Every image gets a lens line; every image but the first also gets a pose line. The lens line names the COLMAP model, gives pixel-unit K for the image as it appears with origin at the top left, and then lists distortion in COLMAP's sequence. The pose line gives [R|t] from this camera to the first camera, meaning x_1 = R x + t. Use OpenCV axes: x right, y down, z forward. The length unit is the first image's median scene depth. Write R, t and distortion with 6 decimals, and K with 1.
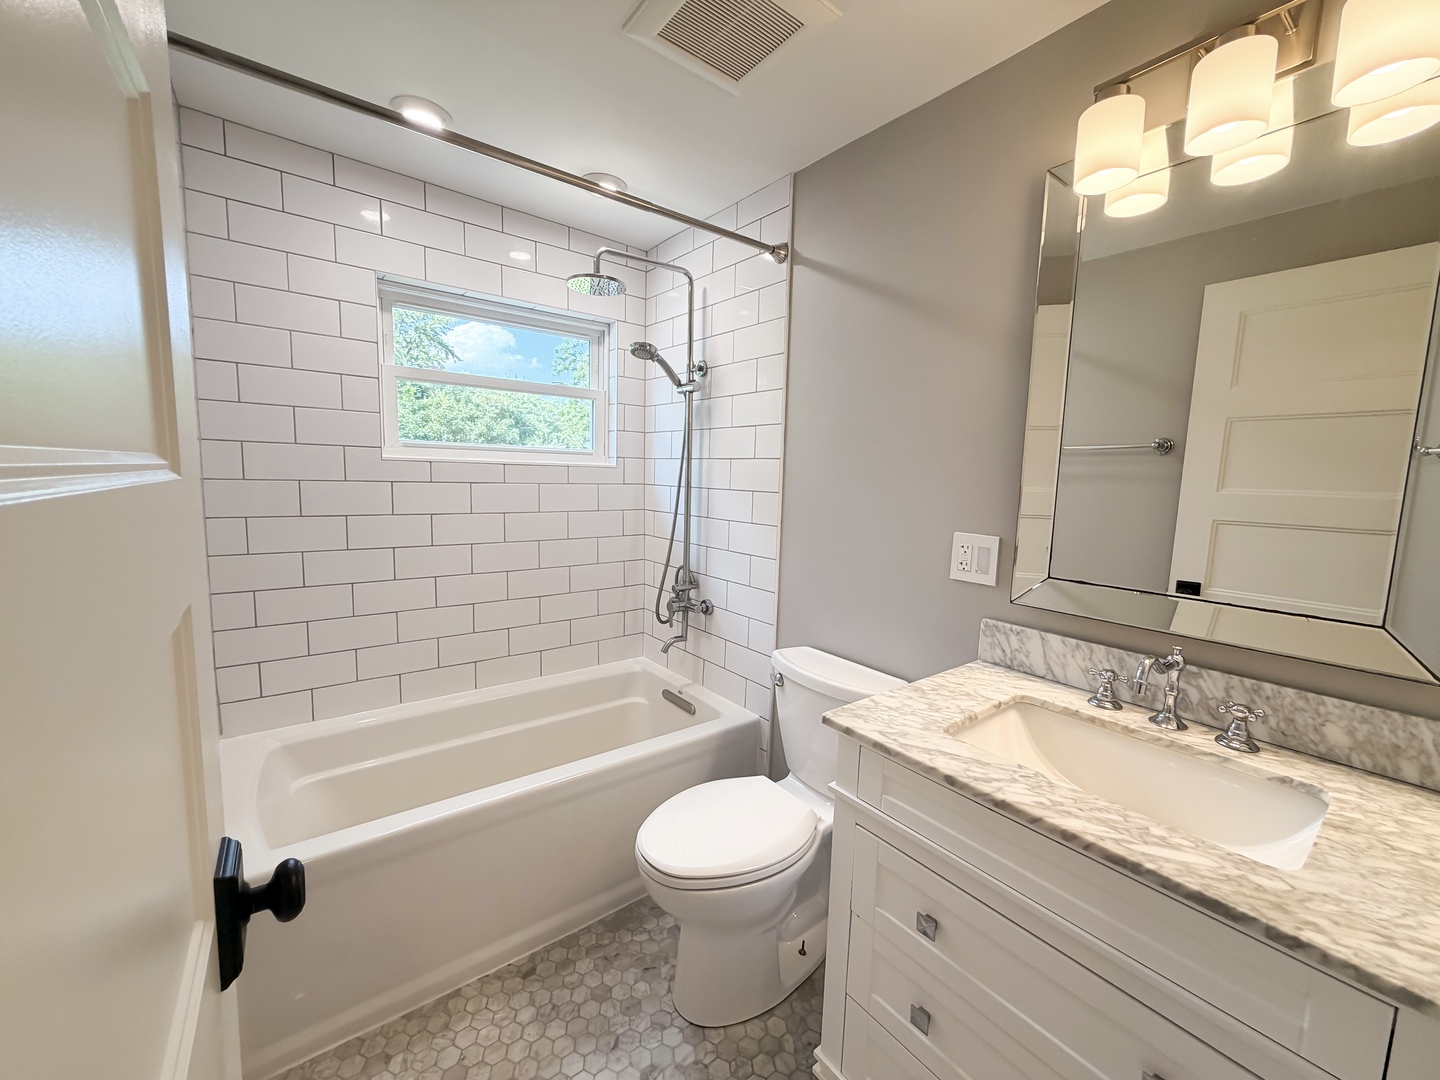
lens RADIAL K [[573.1, 0, 719.1], [0, 573.1, 540.3], [0, 0, 1]] dist [-0.000113, 0.000175]
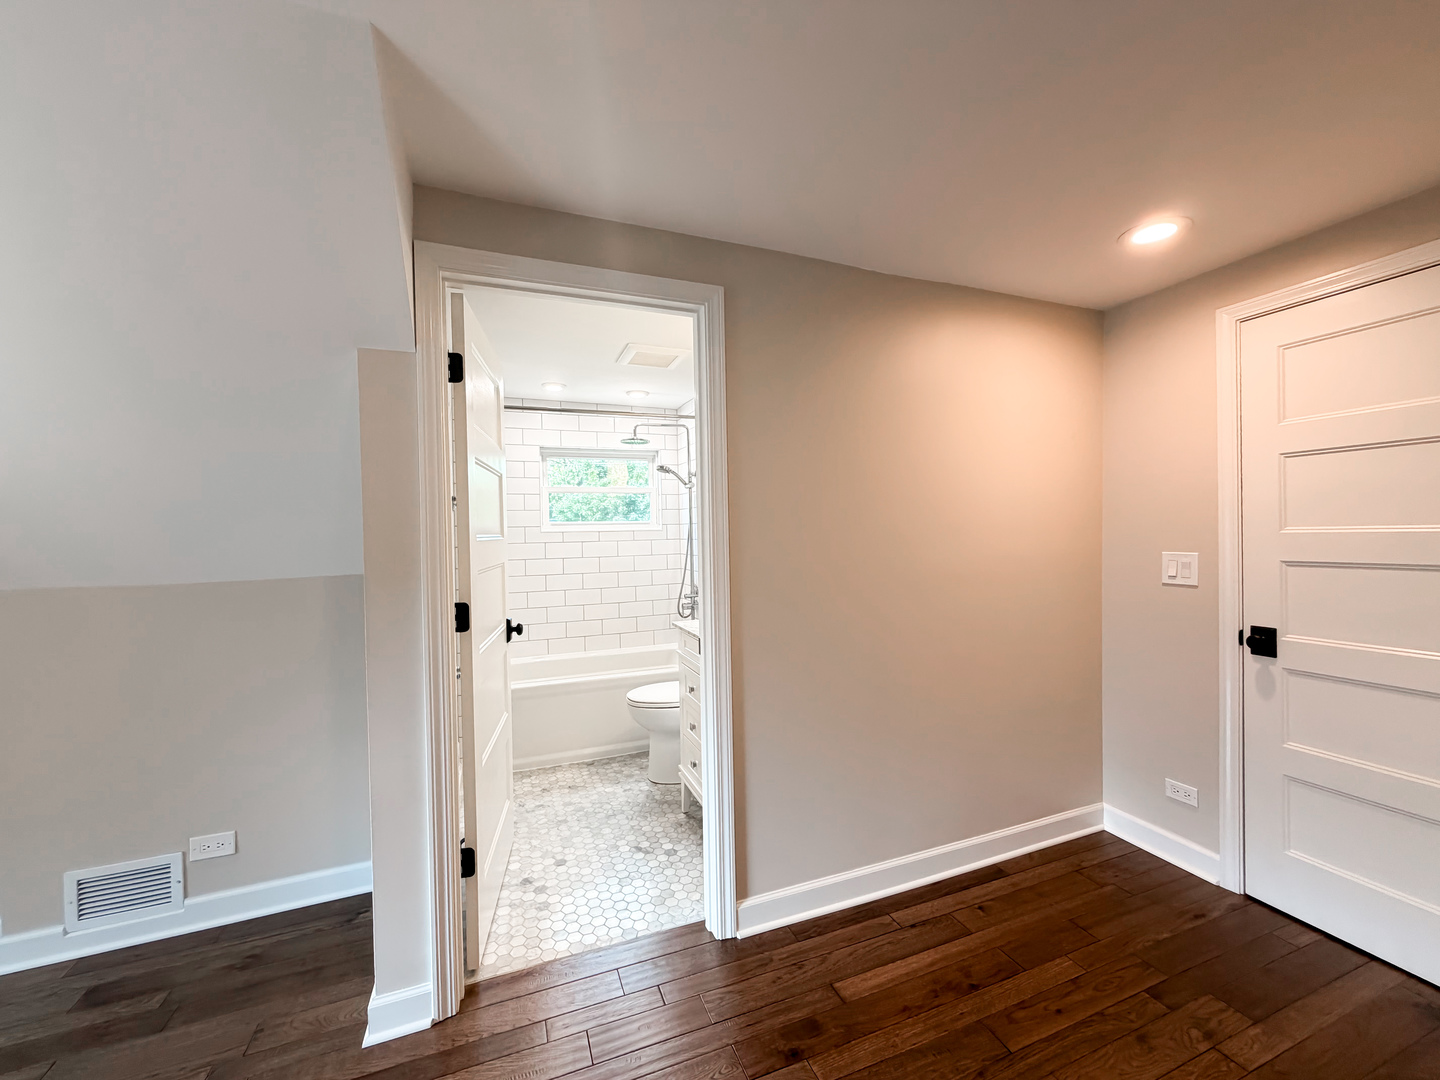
lens RADIAL K [[573.1, 0, 719.1], [0, 573.1, 540.3], [0, 0, 1]] dist [-0.000113, 0.000175]
pose [[0.958391, -0.044205, -0.282016, 0.721984], [0.015582, 0.994565, -0.102944, 0.130543], [0.285034, 0.094266, 0.953871, -0.931513]]
